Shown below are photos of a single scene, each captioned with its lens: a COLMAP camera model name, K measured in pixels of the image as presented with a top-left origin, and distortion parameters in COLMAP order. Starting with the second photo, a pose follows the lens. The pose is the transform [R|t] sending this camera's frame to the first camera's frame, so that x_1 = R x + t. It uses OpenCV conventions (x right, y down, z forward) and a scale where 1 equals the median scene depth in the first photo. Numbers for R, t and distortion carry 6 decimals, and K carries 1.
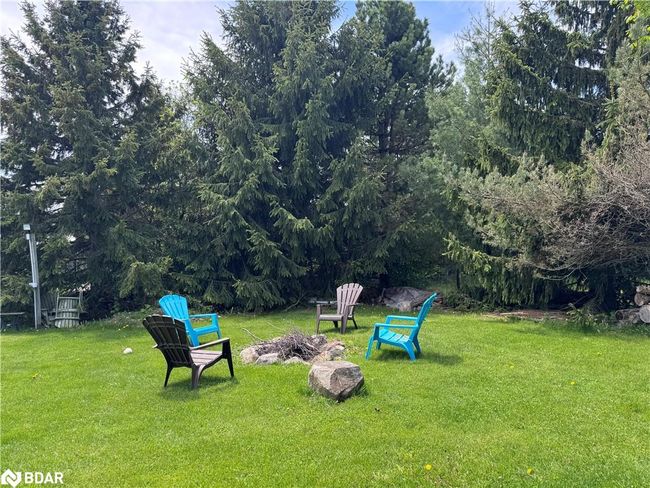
lens RADIAL K [[453.9, 0, 325.0], [0, 453.9, 244.0], [0, 0, 1]] dist [0.004943, 0.000627]
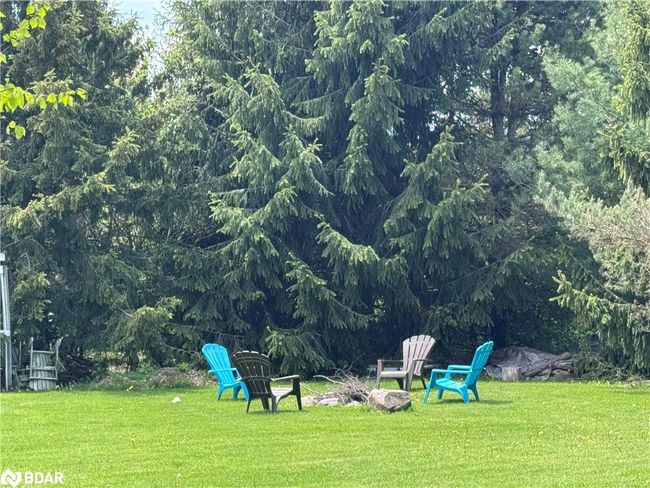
lens RADIAL K [[1570.1, 0, 325.0], [0, 1570.1, 244.0], [0, 0, 1]] dist [-0.254092, 0.453096]
pose [[0.997812, 0.010711, -0.065243, 0.056899], [-0.010438, 0.999935, 0.004527, -0.075390], [0.065287, -0.003836, 0.997859, -1.552385]]
